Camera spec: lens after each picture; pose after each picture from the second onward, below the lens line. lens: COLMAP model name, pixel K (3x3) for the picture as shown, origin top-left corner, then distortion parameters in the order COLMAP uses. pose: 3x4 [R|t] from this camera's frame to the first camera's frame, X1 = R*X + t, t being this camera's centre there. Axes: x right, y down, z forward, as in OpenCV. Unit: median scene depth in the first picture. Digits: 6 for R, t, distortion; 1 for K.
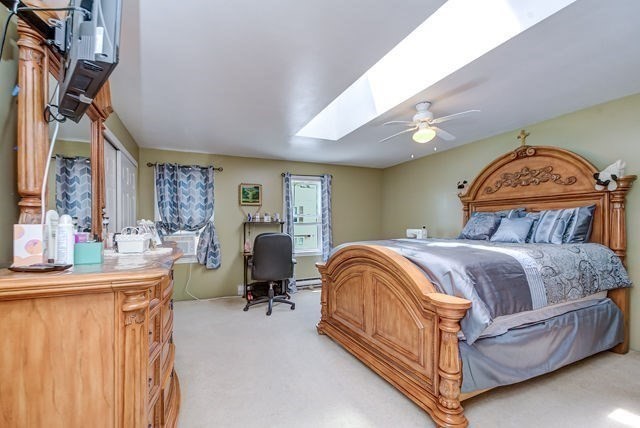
lens RADIAL K [[280.5, 0, 326.8], [0, 280.5, 220.1], [0, 0, 1]] dist [-0.001111, -0.004731]
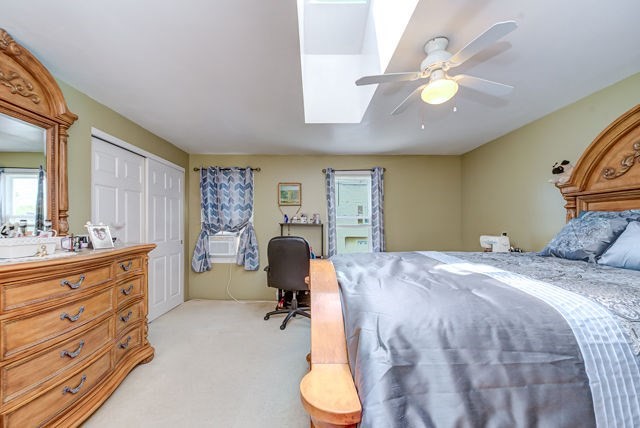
lens RADIAL K [[280.5, 0, 323.1], [0, 280.5, 216.3], [0, 0, 1]] dist [-0.001111, -0.004731]
pose [[0.909848, 0.000611, -0.414940, 0.245358], [-0.006310, 0.999904, -0.012363, -0.006775], [0.414893, 0.013866, 0.909765, 0.212156]]
